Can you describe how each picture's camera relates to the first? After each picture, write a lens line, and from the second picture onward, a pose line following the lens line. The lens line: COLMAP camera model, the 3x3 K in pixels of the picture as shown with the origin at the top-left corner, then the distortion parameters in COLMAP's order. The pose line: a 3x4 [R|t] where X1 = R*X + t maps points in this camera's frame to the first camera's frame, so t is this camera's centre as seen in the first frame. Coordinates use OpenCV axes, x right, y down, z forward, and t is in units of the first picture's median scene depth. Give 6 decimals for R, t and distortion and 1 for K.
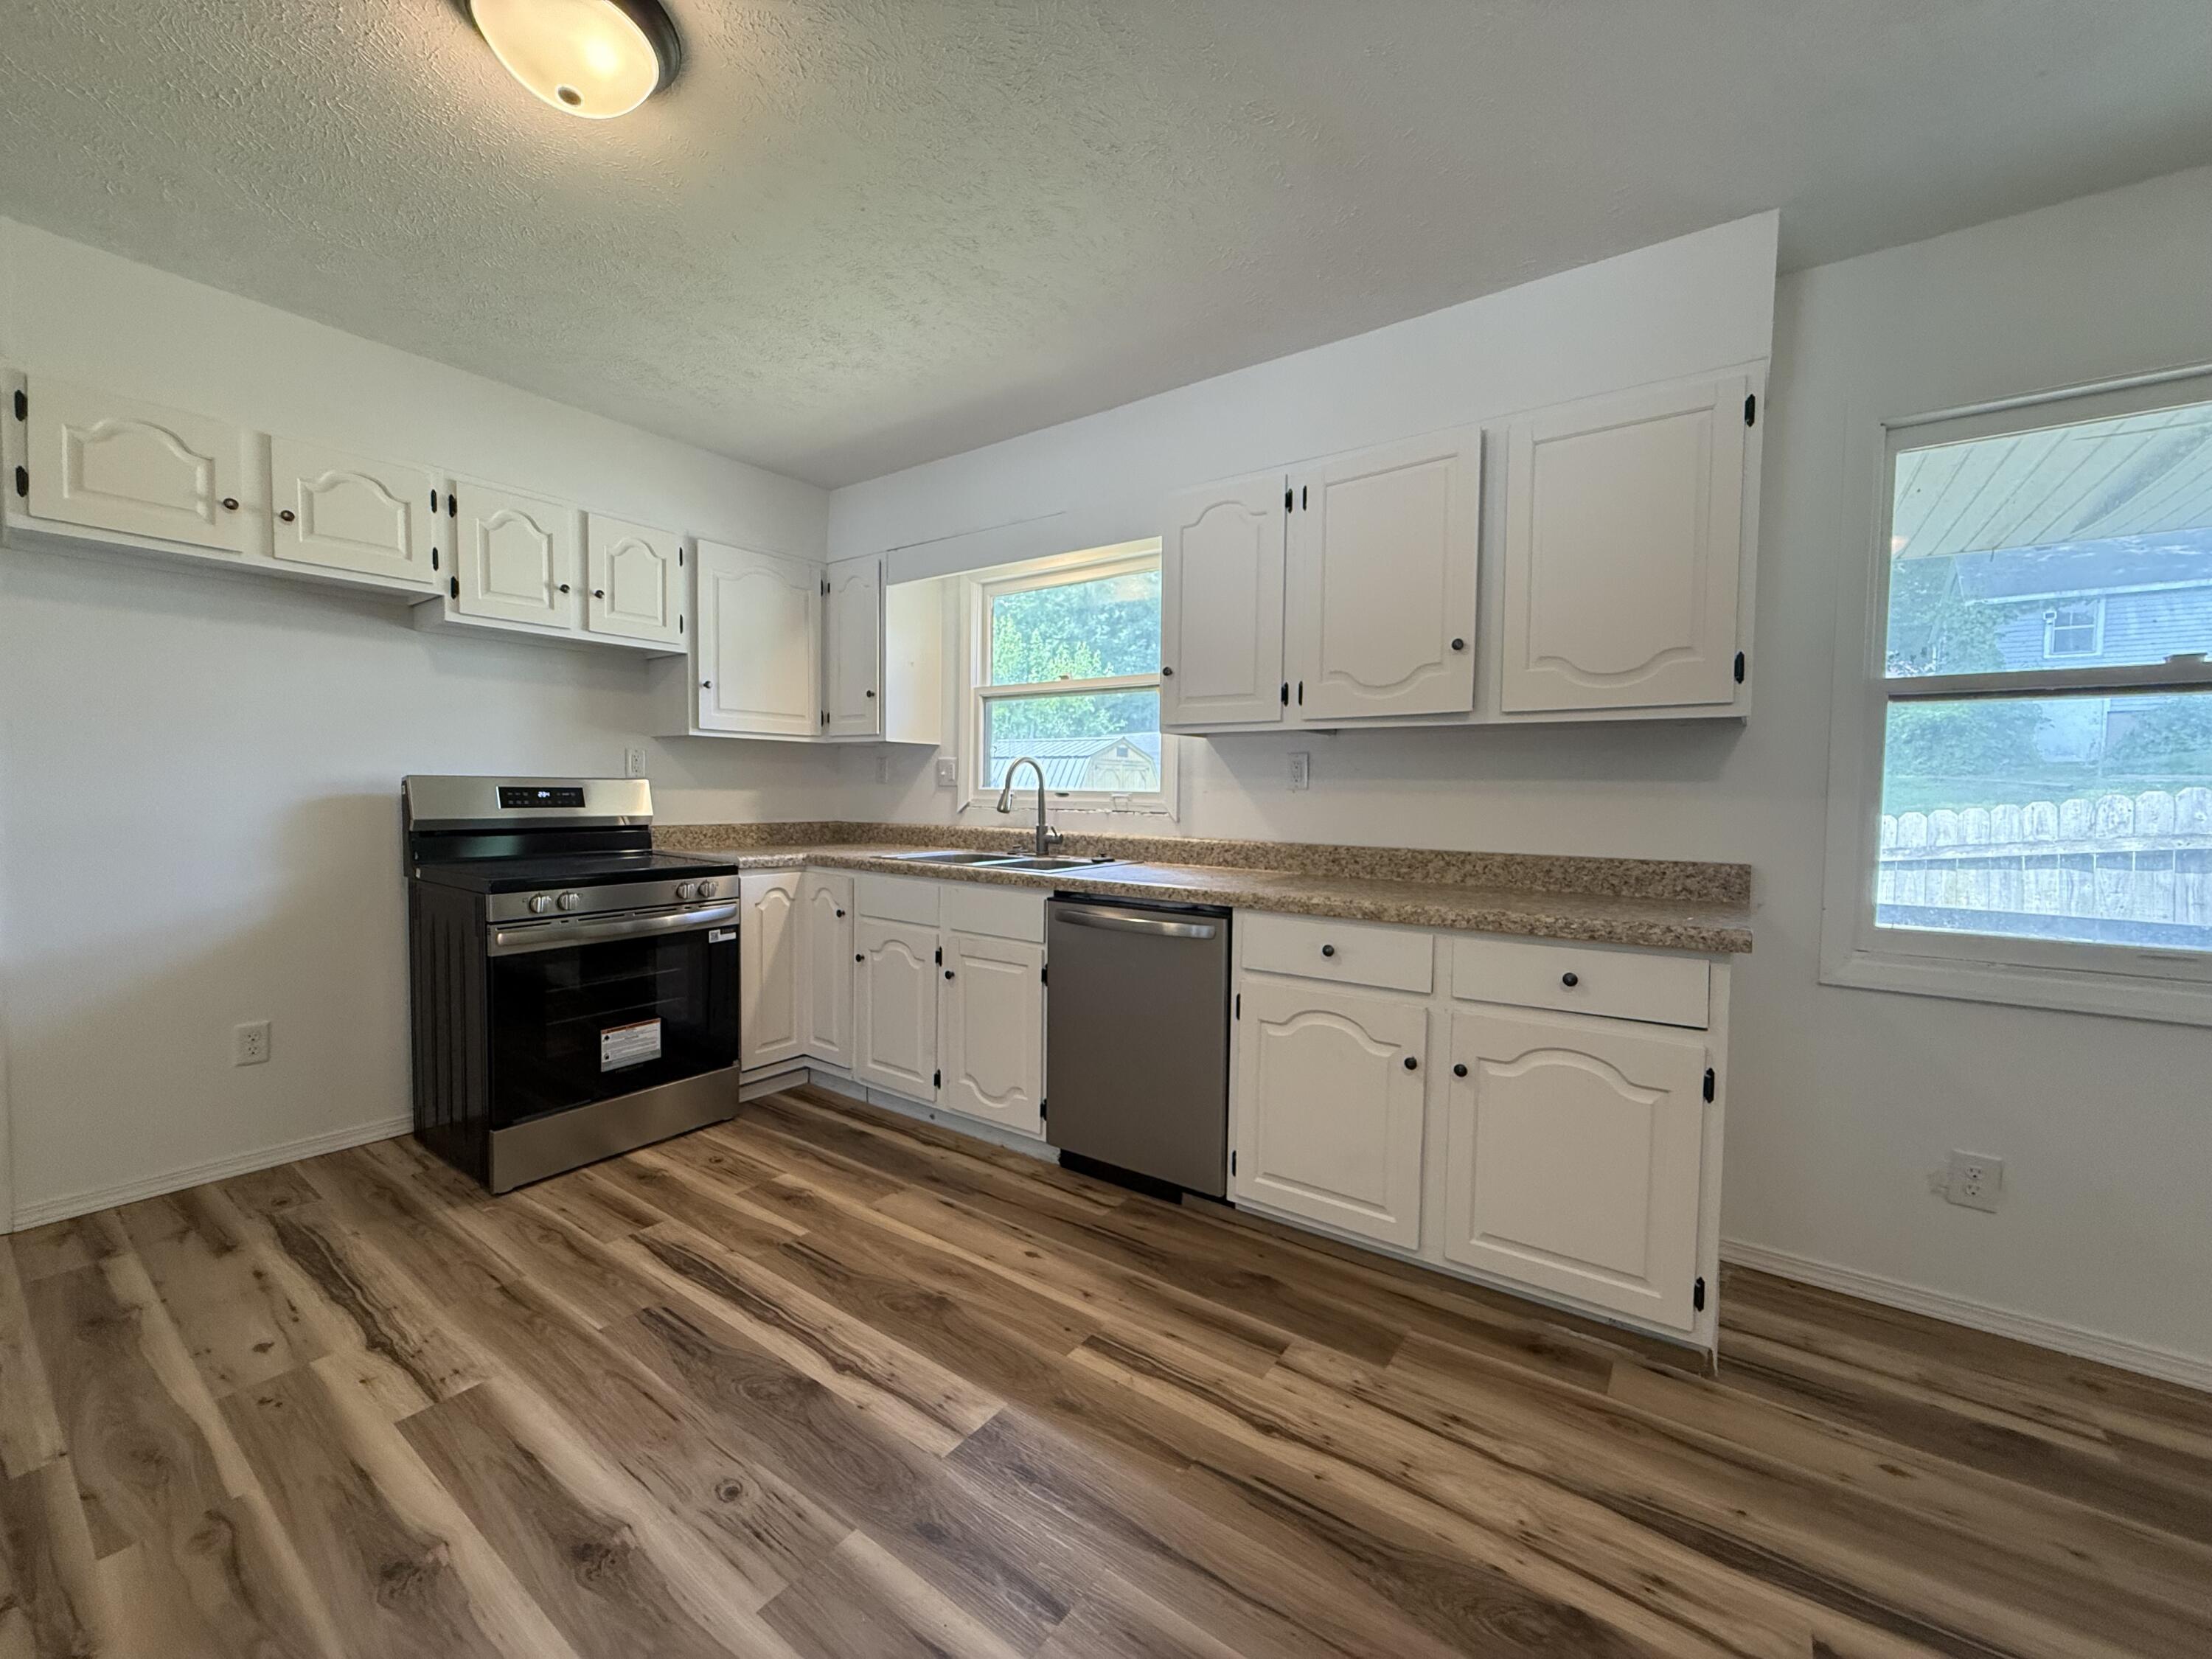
lens RADIAL K [[882.9, 0, 1102.1], [0, 882.9, 828.7], [0, 0, 1]] dist [-0.001088, 0.000849]
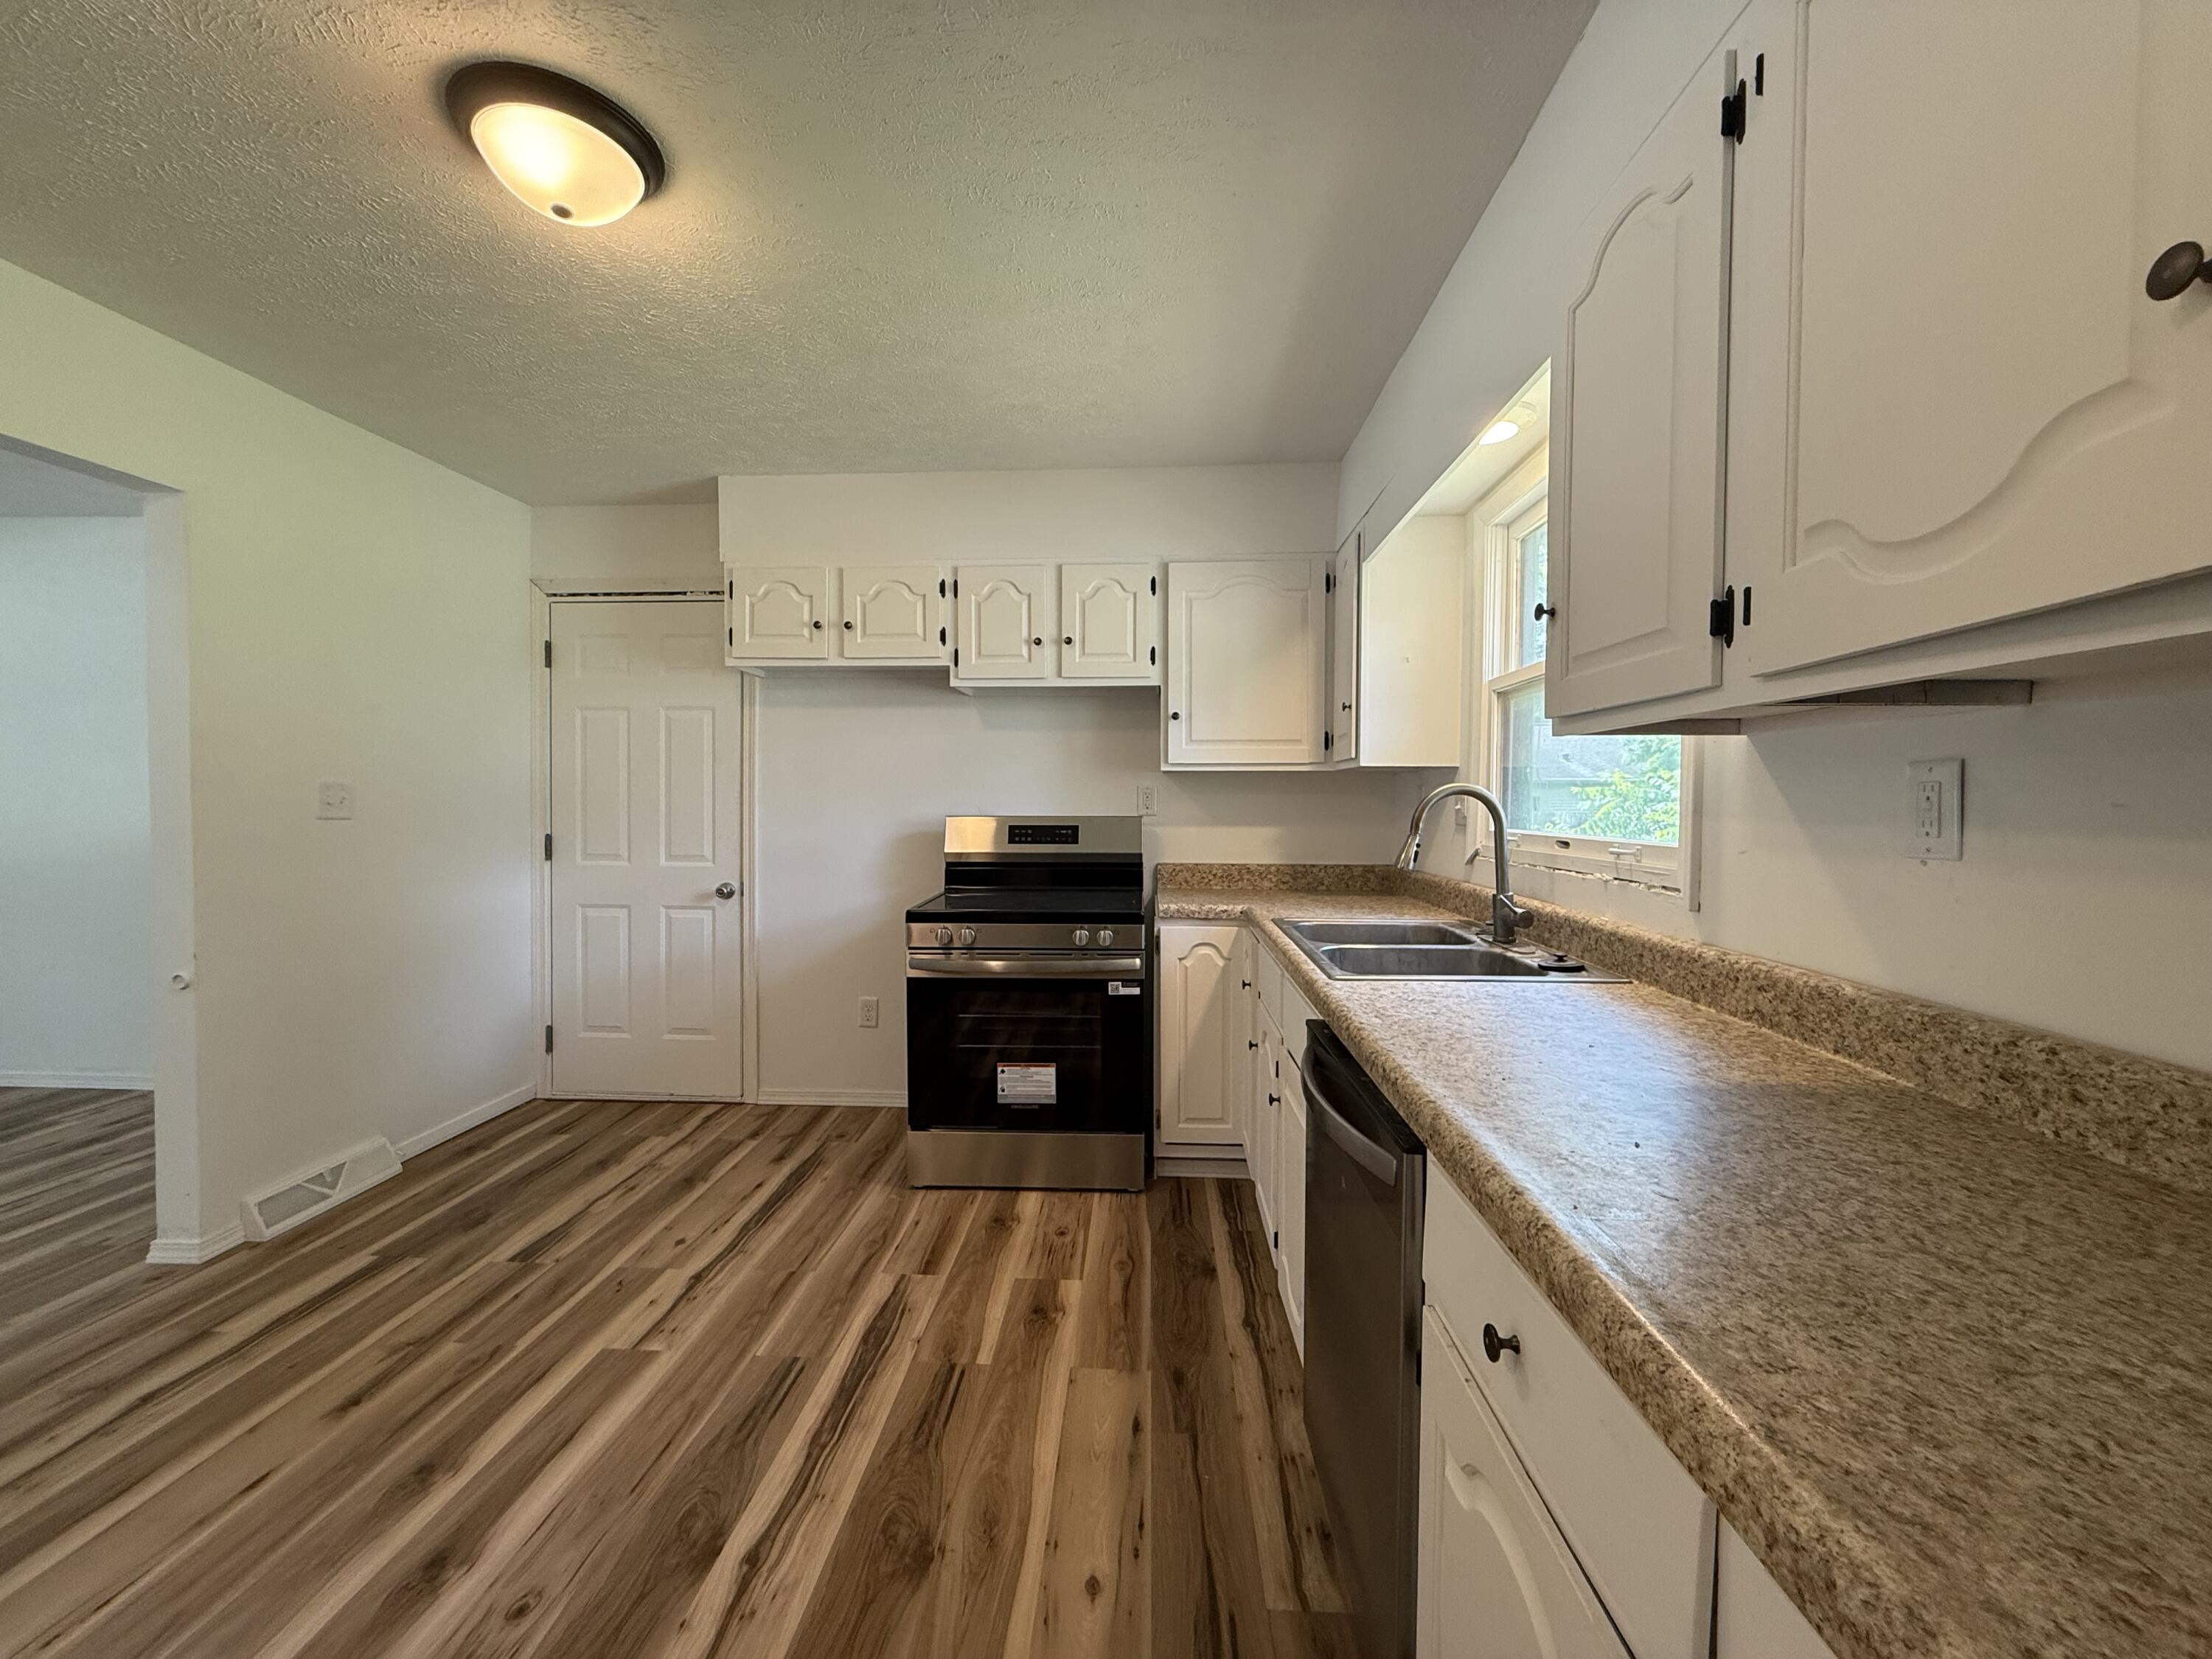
lens RADIAL K [[881.2, 0, 1101.7], [0, 881.2, 828.6], [0, 0, 1]] dist [-0.001627, 0.000828]
pose [[0.540343, 0.014205, -0.841325, 0.390295], [-0.033048, 0.999444, -0.004350, -0.049200], [0.840796, 0.030155, 0.540512, 0.570417]]
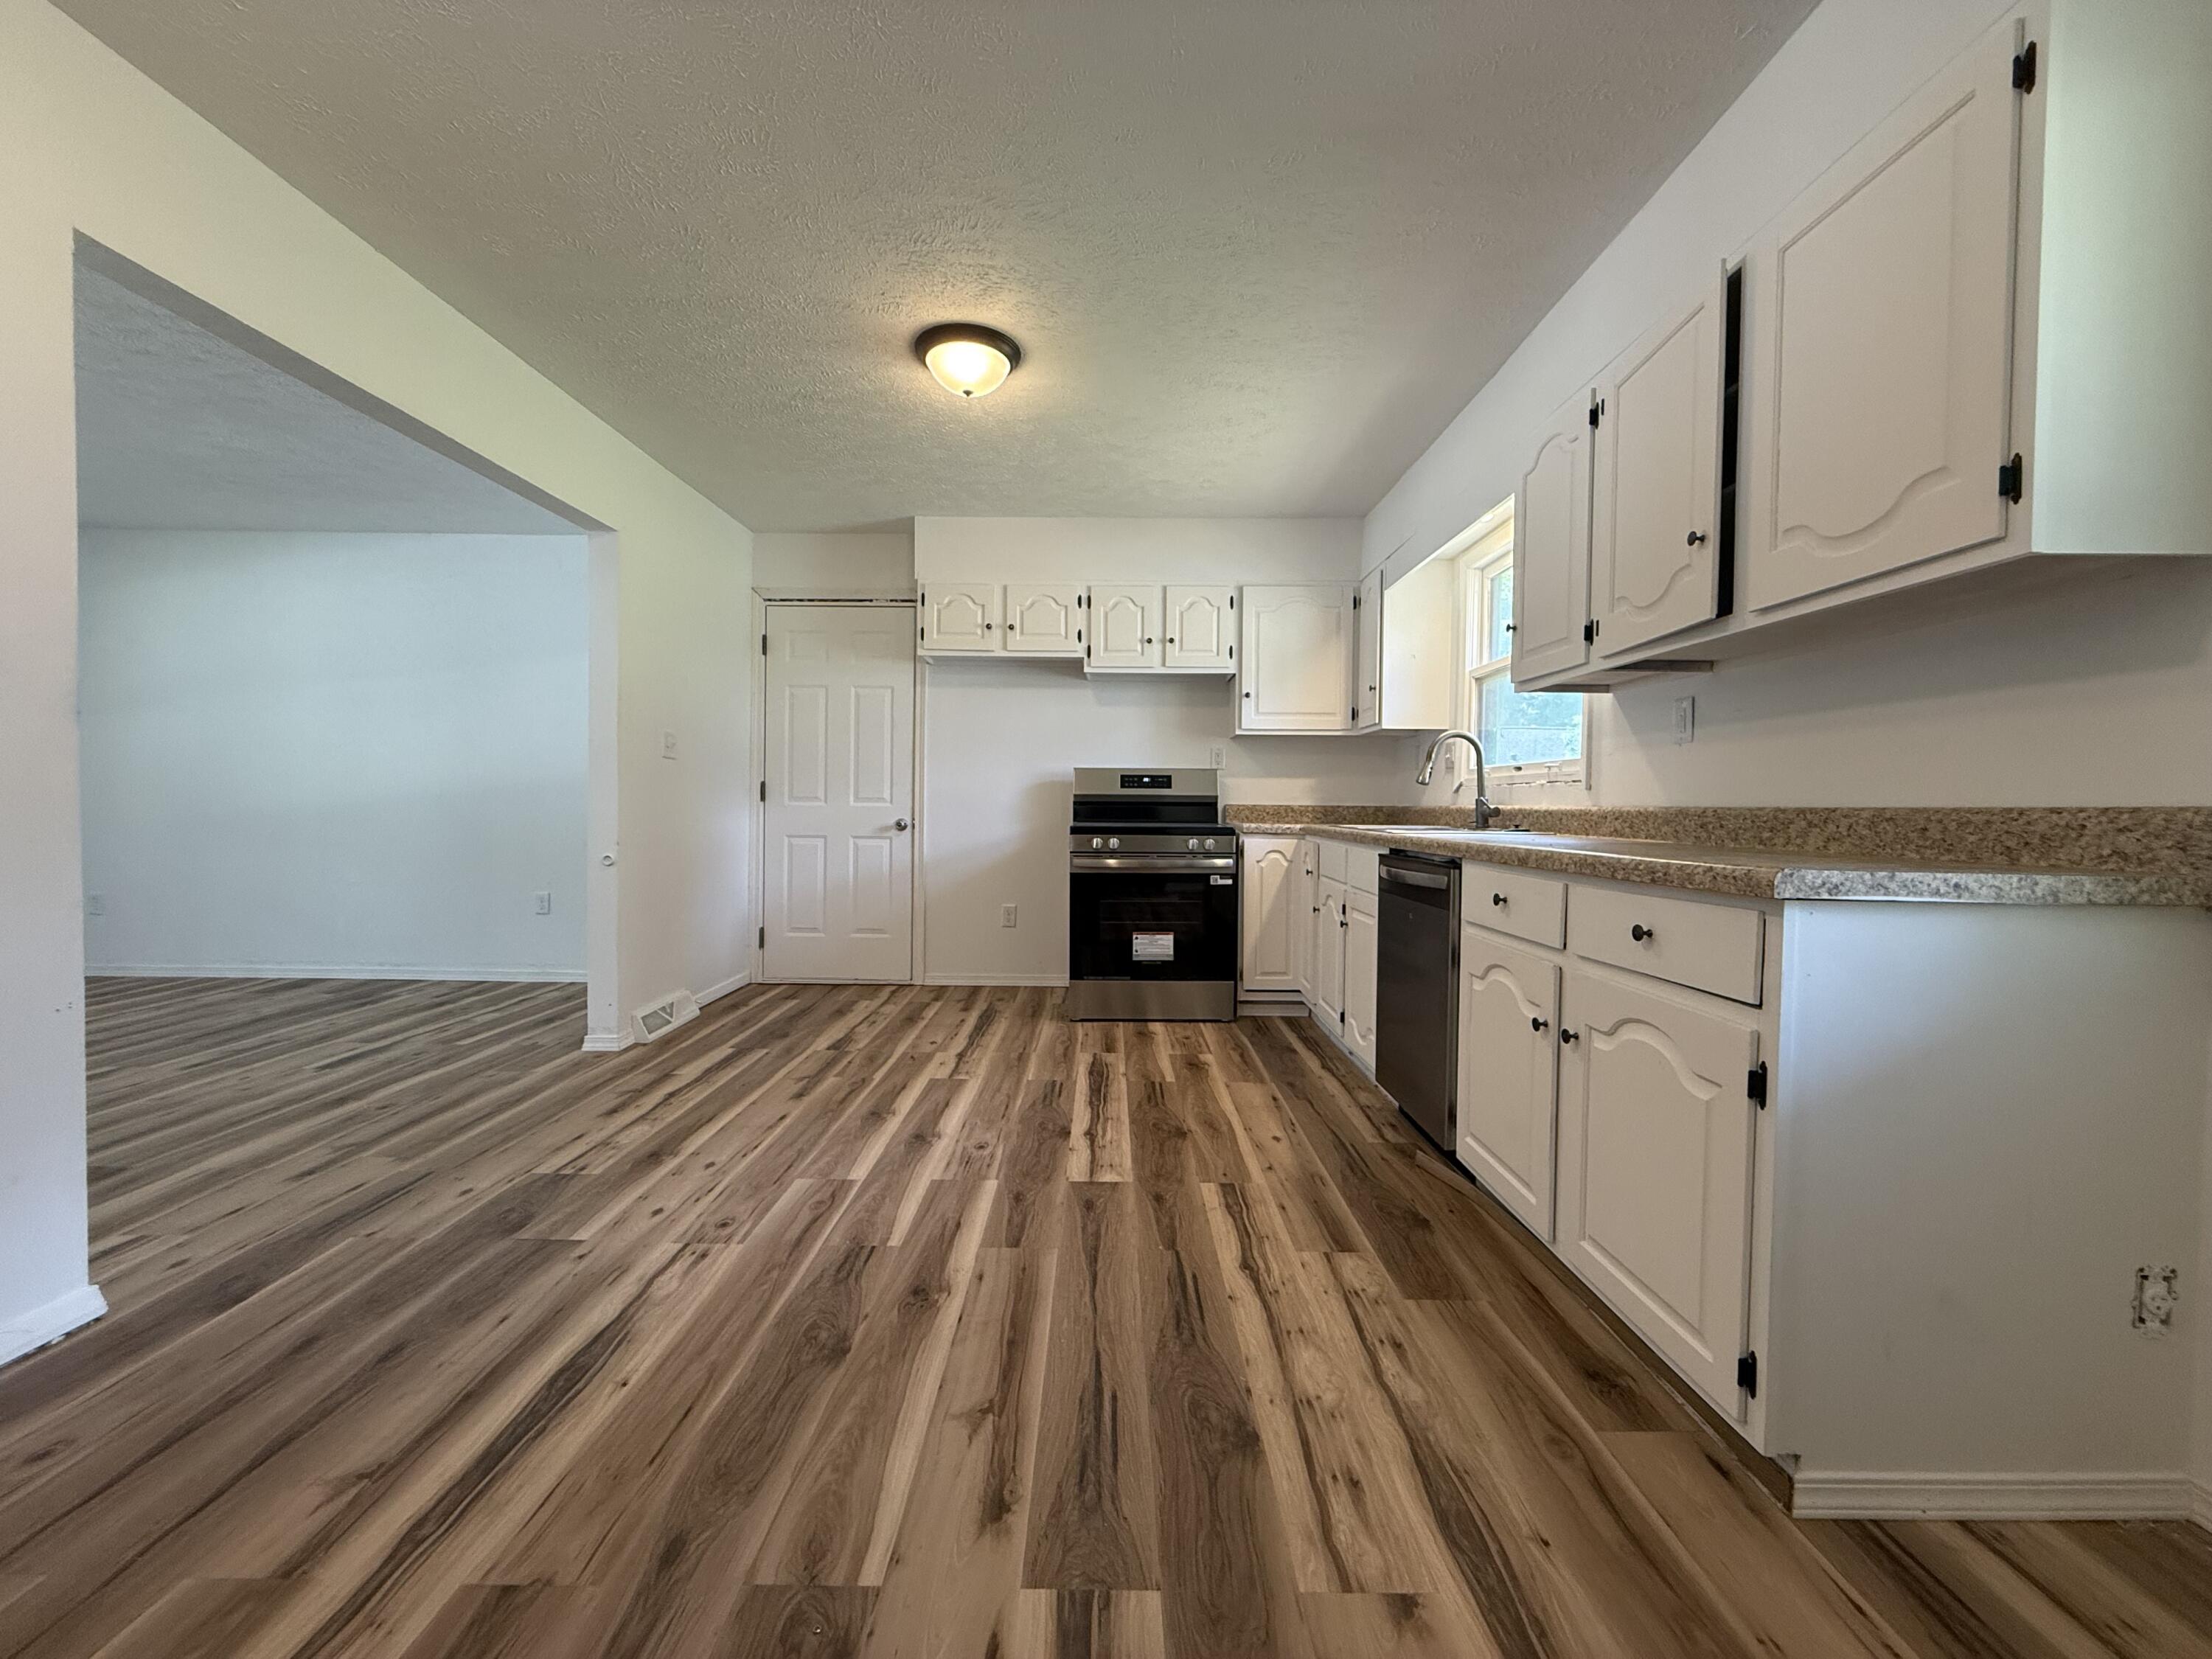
lens RADIAL K [[881.2, 0, 1101.7], [0, 881.2, 828.6], [0, 0, 1]] dist [-0.001627, 0.000828]
pose [[0.580219, 0.014509, -0.814331, 0.655839], [-0.037572, 0.999254, -0.008966, 0.073028], [0.813593, 0.035798, 0.580331, 0.089709]]
